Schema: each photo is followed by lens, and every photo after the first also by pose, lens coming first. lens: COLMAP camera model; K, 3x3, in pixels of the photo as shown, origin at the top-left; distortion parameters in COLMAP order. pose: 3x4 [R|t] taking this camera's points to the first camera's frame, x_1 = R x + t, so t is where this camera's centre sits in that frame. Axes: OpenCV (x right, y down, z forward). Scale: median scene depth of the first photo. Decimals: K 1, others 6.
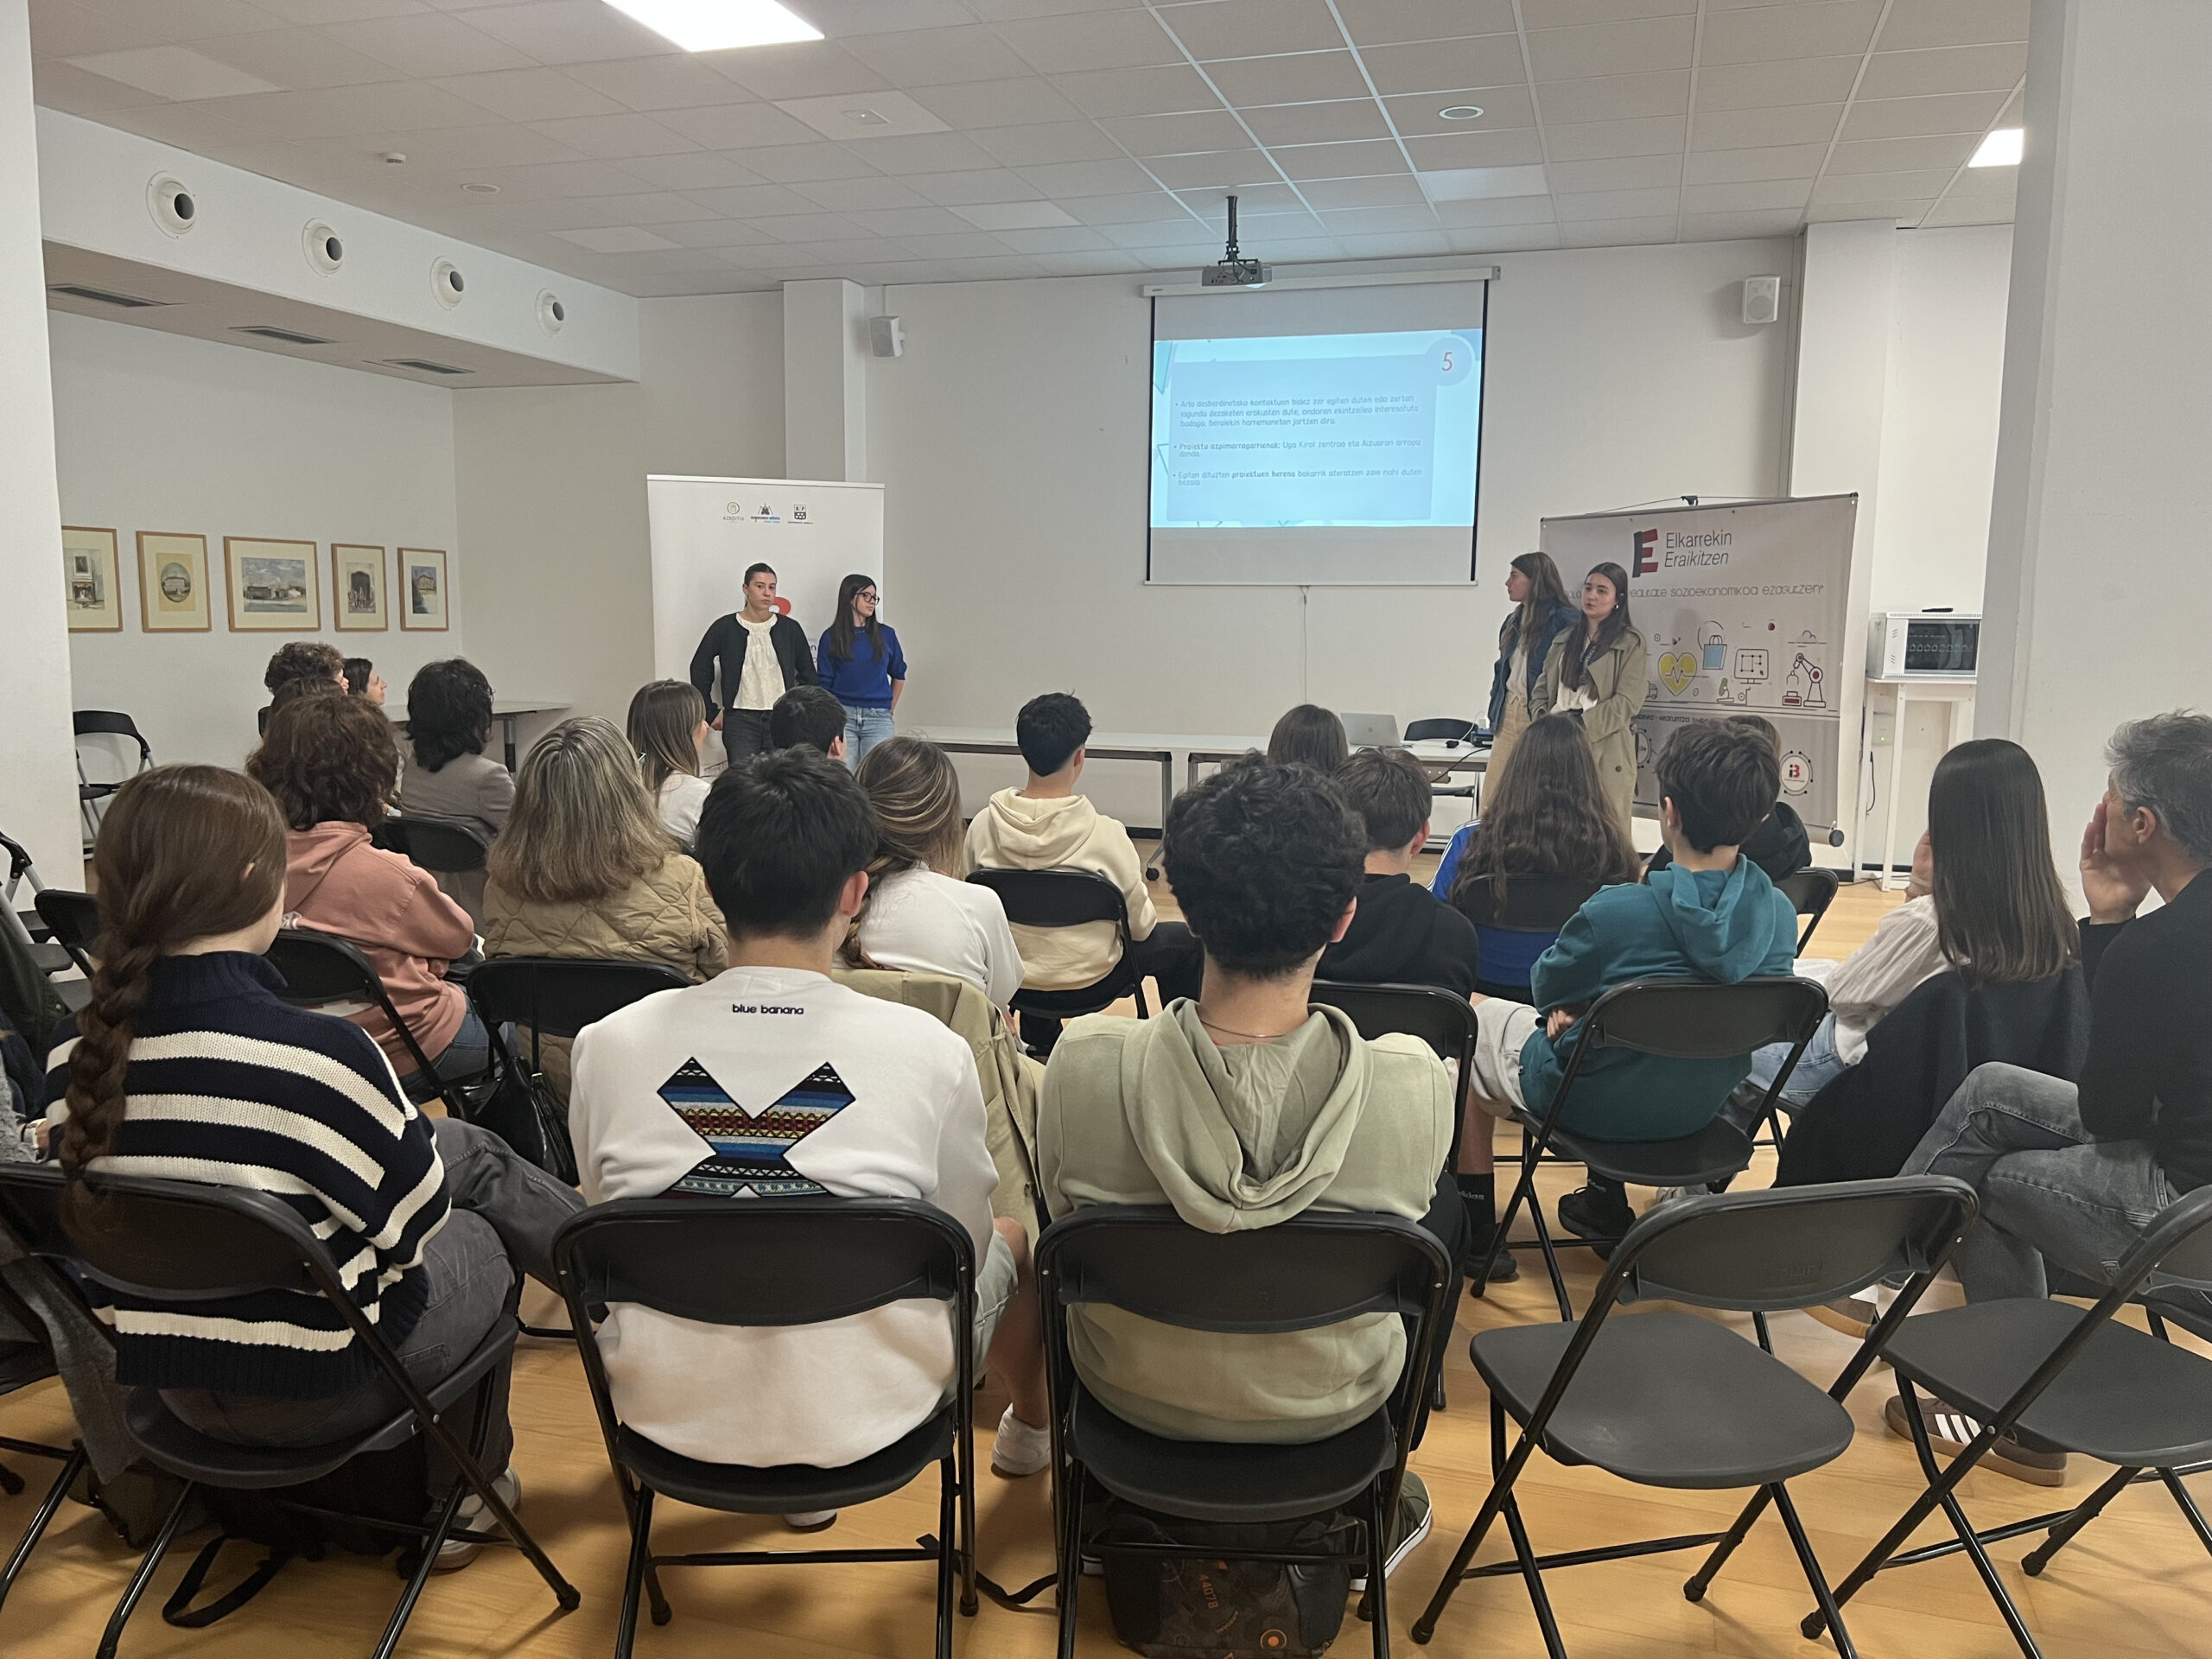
lens RADIAL K [[1635.9, 0, 1106.0], [0, 1635.9, 829.5], [0, 0, 1]] dist [0.004013, -0.001527]
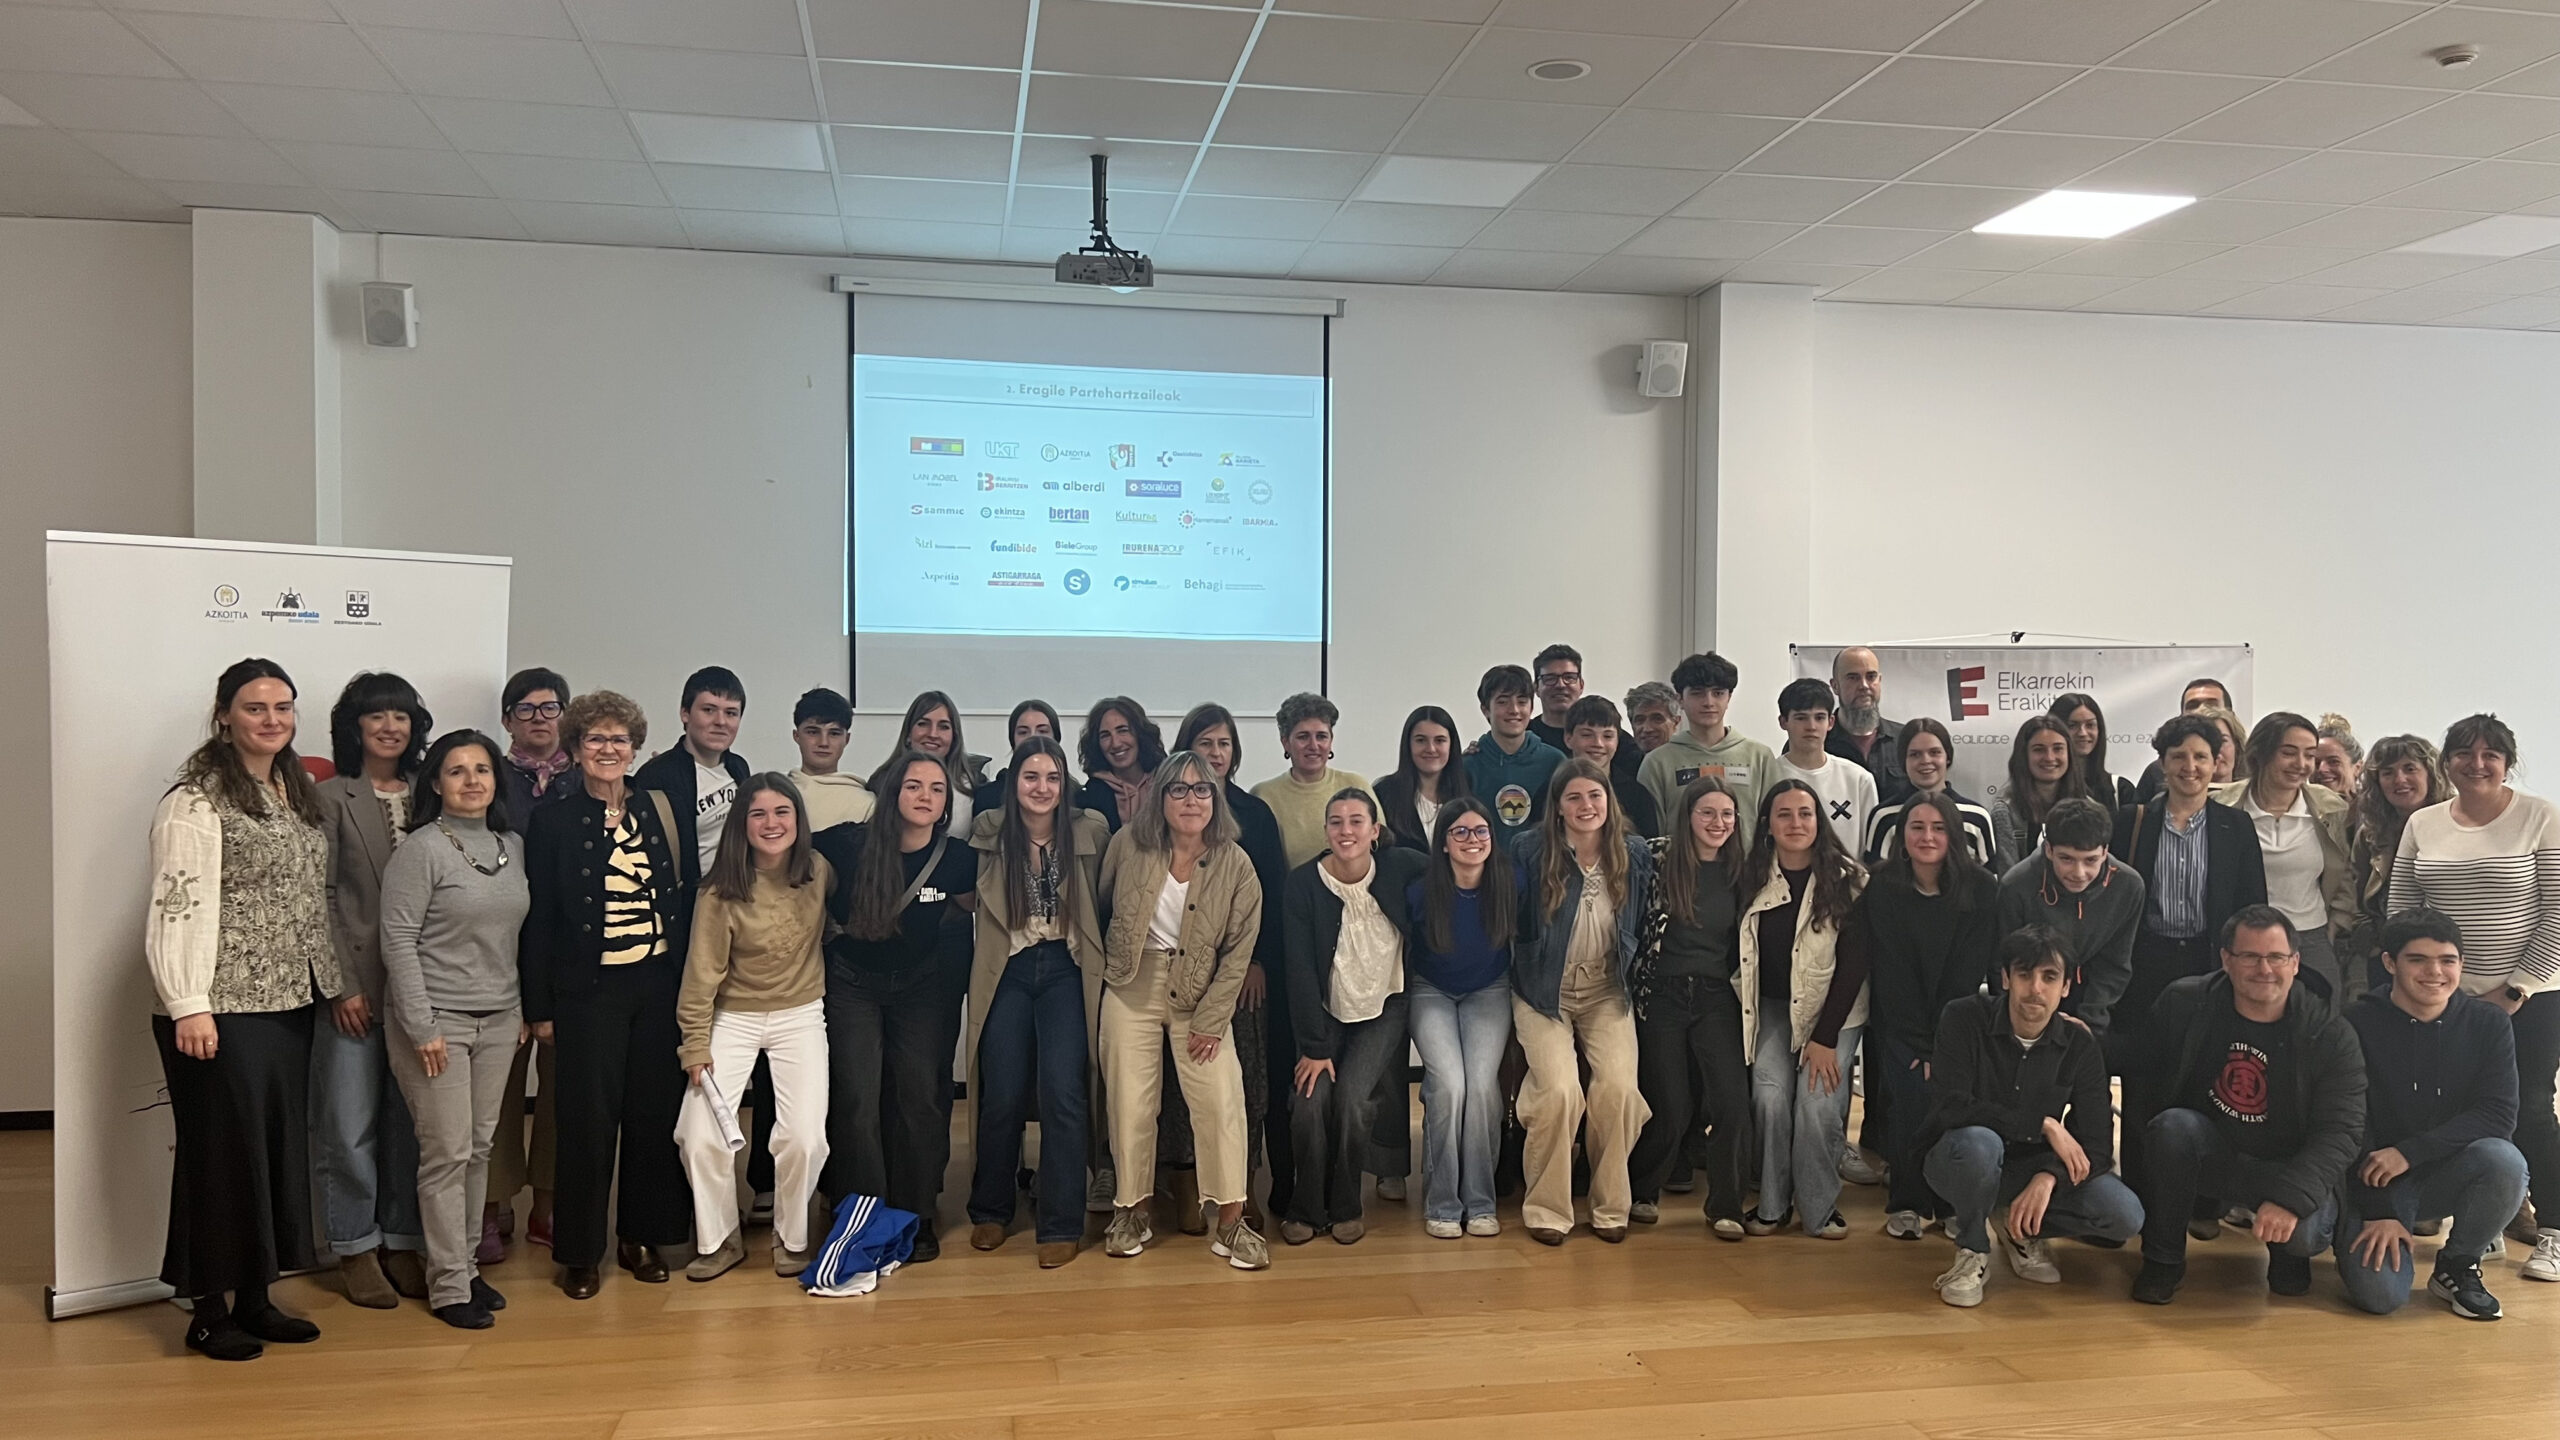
lens RADIAL K [[1978.6, 0, 1286.0], [0, 1978.6, 773.2], [0, 0, 1]] dist [0.126122, -0.241616]
pose [[0.875461, -0.021230, 0.482823, -0.239232], [0.073002, 0.993381, -0.088689, -0.052864], [-0.477744, 0.112891, 0.871215, 0.258048]]
